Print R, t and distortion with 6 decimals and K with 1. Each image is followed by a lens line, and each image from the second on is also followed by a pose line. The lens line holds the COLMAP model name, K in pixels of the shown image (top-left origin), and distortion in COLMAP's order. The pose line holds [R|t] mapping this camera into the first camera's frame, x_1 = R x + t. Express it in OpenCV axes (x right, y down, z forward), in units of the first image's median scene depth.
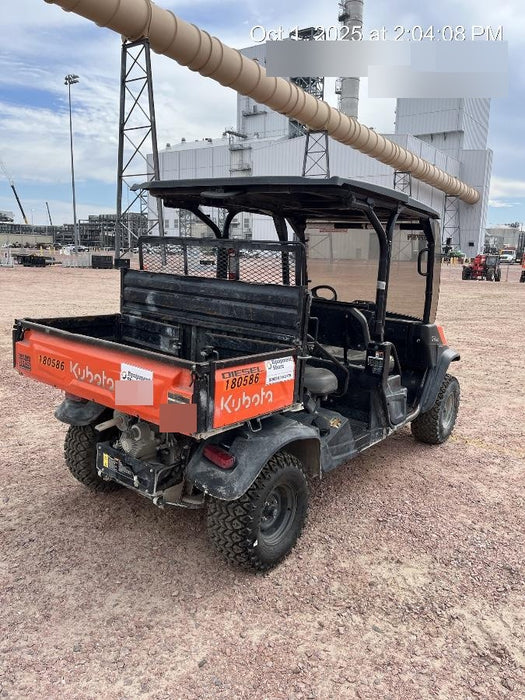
lens RADIAL K [[525.9, 0, 264.5], [0, 525.9, 346.9], [0, 0, 1]] dist [0.032939, -0.003636]
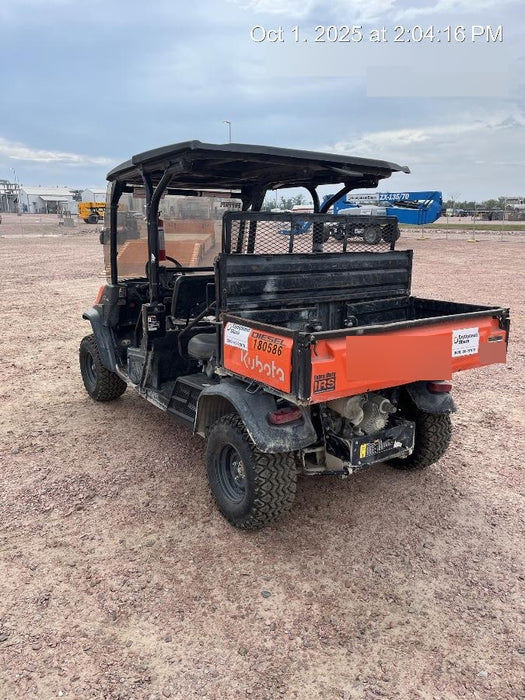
lens RADIAL K [[543.2, 0, 262.9], [0, 543.2, 350.1], [0, 0, 1]] dist [0.038801, 0.000205]
pose [[0.282648, -0.265174, 0.921842, -1.178756], [0.171797, 0.959485, 0.223328, -0.209906], [-0.943714, 0.095246, 0.316753, 0.807250]]
